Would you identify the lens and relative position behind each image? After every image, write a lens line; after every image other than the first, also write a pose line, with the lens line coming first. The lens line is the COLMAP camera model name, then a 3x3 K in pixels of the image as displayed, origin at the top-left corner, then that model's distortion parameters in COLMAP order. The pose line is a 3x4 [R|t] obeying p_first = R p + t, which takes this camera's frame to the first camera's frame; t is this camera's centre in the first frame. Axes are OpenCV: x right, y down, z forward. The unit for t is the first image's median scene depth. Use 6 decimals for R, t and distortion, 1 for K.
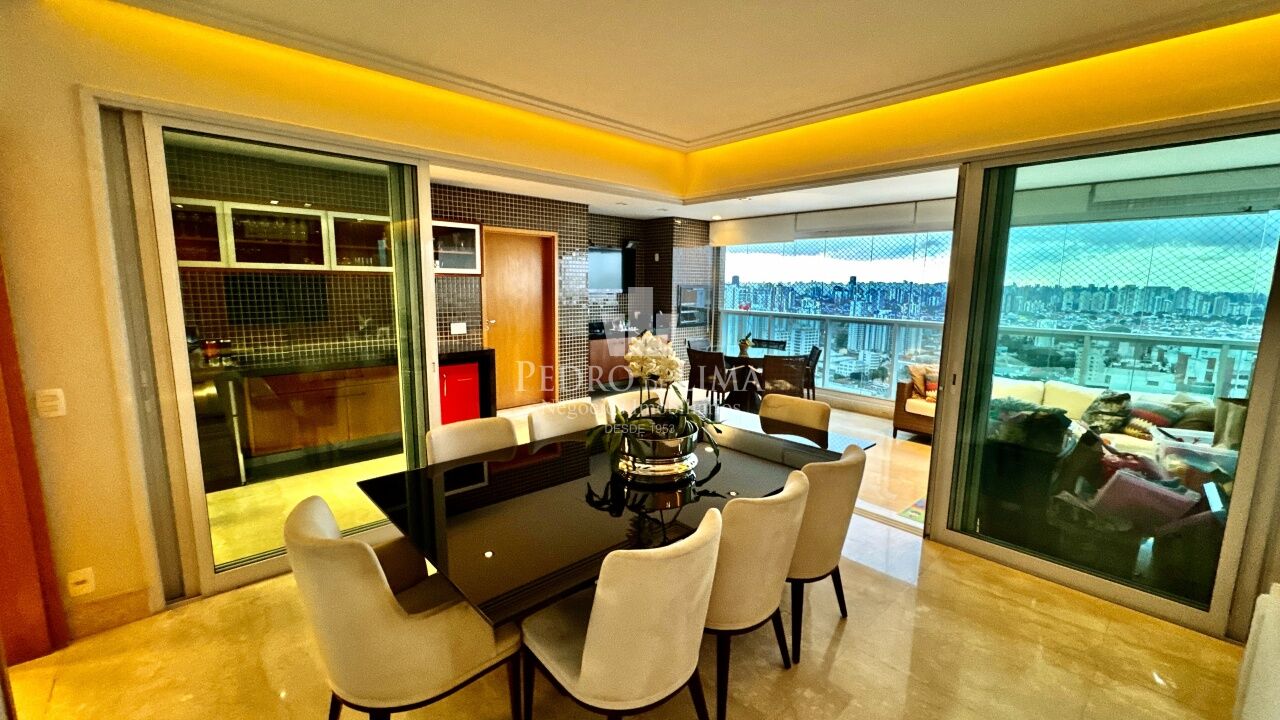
lens RADIAL K [[512.2, 0, 639.8], [0, 512.2, 365.2], [0, 0, 1]] dist [-0.002604, 0.000139]
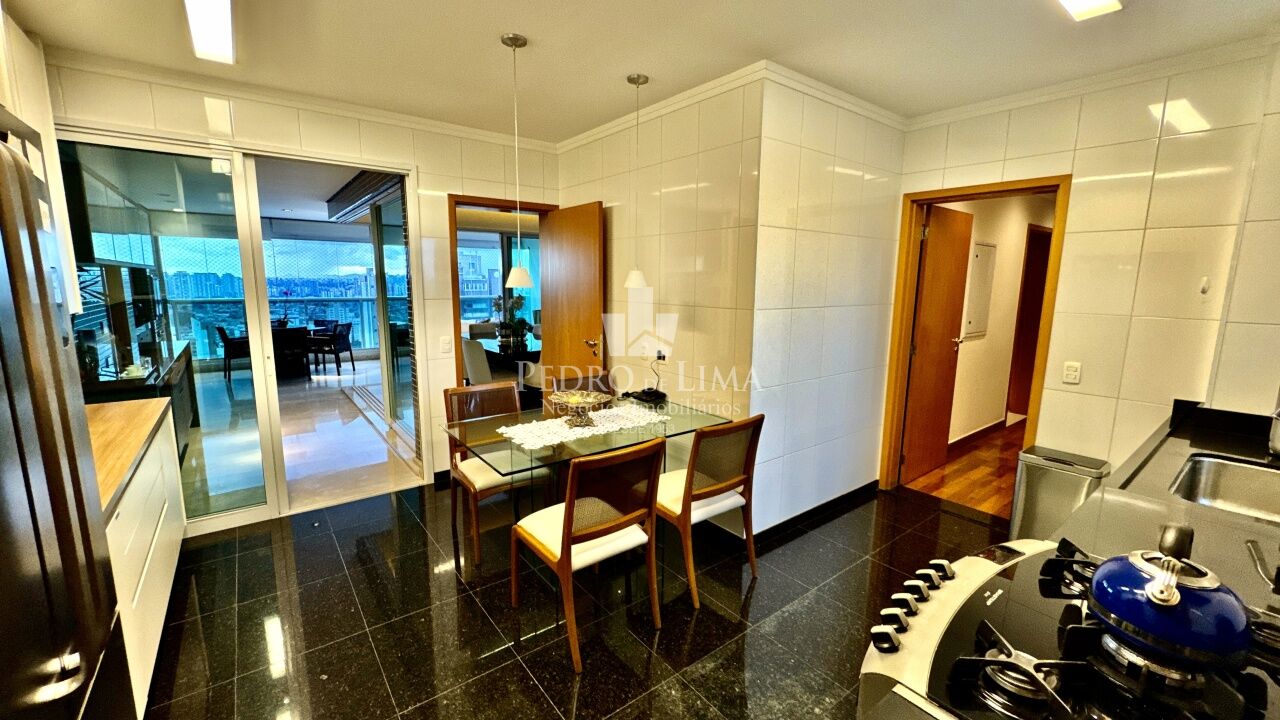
lens RADIAL K [[512.2, 0, 642.7], [0, 512.2, 356.9], [0, 0, 1]] dist [-0.002604, 0.000139]
pose [[0.079508, -0.159673, 0.983963, -0.832083], [0.149725, 0.977803, 0.146575, -0.009621], [-0.985526, 0.135670, 0.101650, -0.000871]]
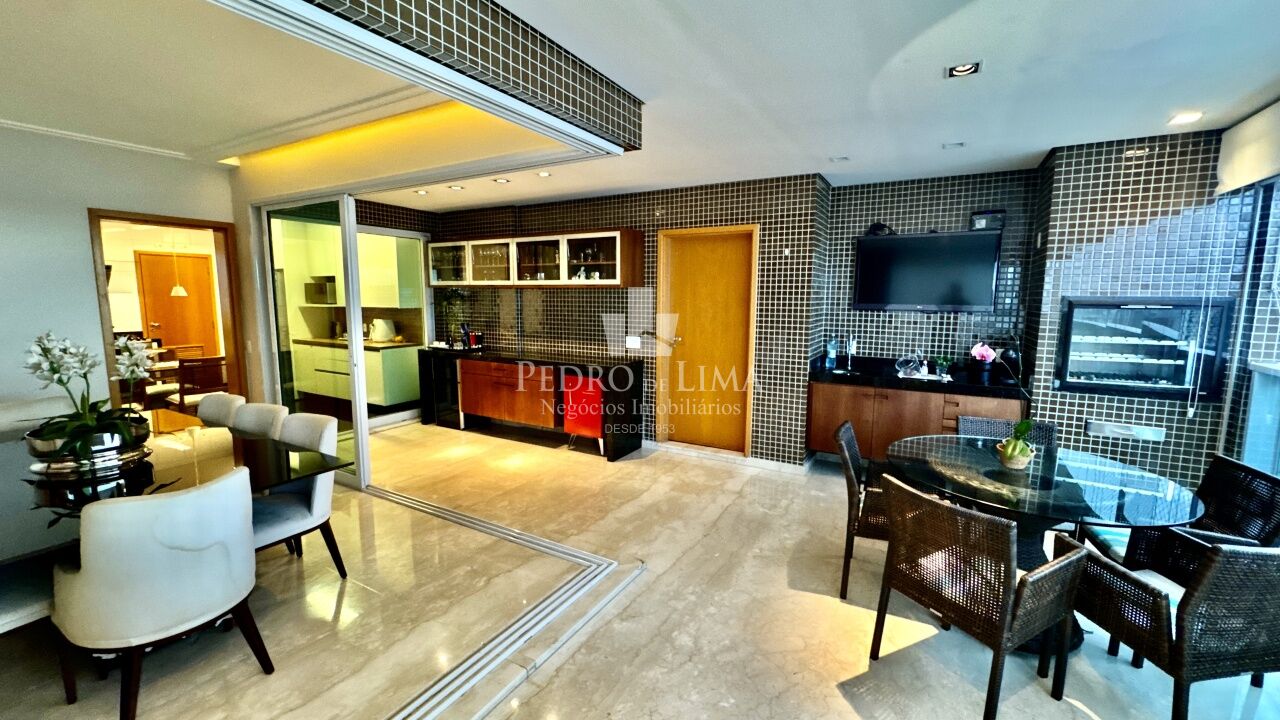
lens RADIAL K [[512.2, 0, 640.6], [0, 512.2, 361.5], [0, 0, 1]] dist [-0.002604, 0.000139]
pose [[0.303552, 0.111867, -0.946225, 0.392737], [-0.153687, 0.985829, 0.067246, -0.073154], [0.940338, 0.125010, 0.316443, 0.510425]]
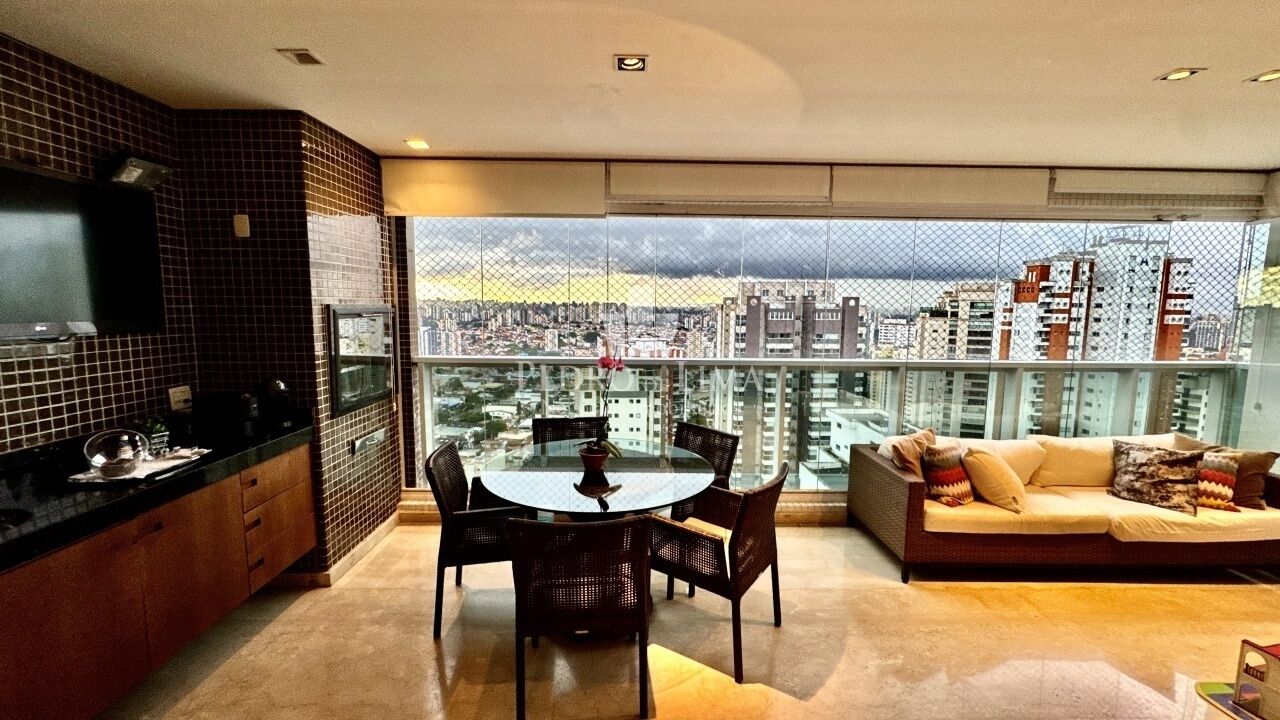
lens RADIAL K [[512.2, 0, 640.6], [0, 512.2, 359.6], [0, 0, 1]] dist [-0.002604, 0.000139]
pose [[0.660962, -0.086037, 0.745471, -0.054548], [0.118869, 0.992867, 0.009197, -0.093612], [-0.740945, 0.082535, 0.666474, 0.584516]]
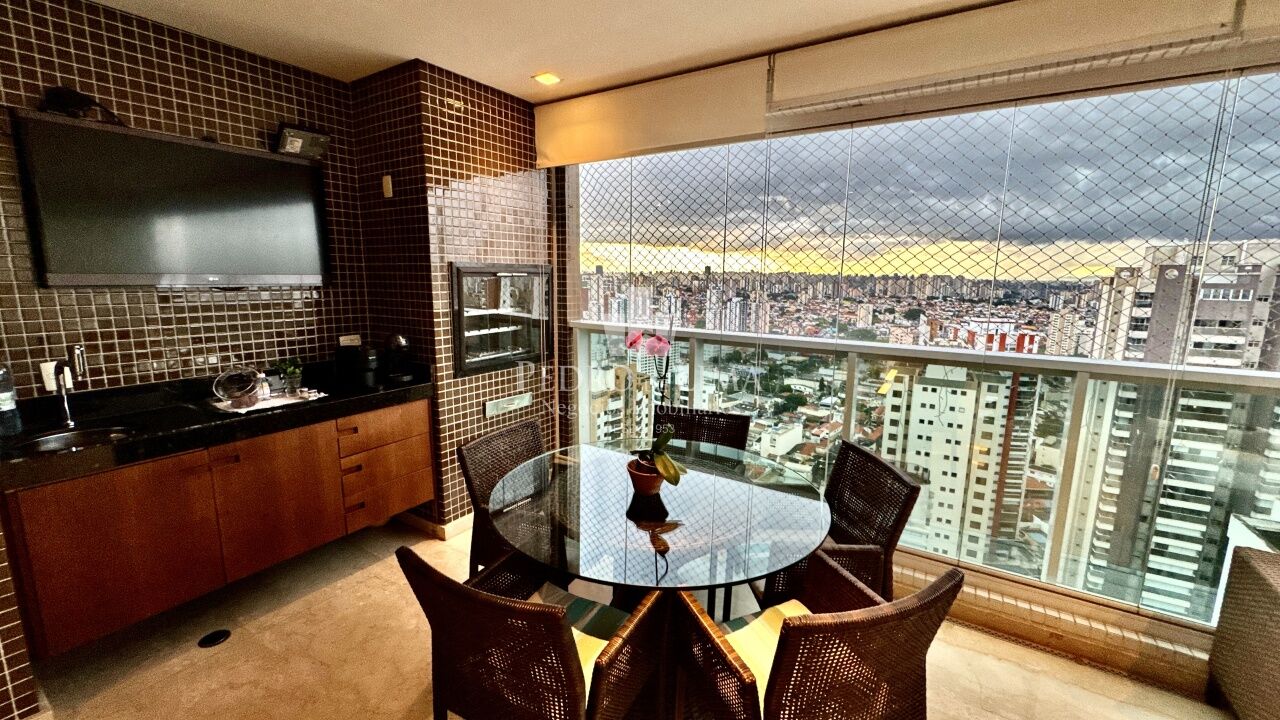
lens RADIAL K [[512.2, 0, 640.5], [0, 512.2, 359.0], [0, 0, 1]] dist [-0.002604, 0.000139]
pose [[0.965870, -0.043958, 0.255270, 0.108761], [0.042044, 0.999032, 0.012952, -0.086796], [-0.255592, -0.001777, 0.966783, 0.609109]]
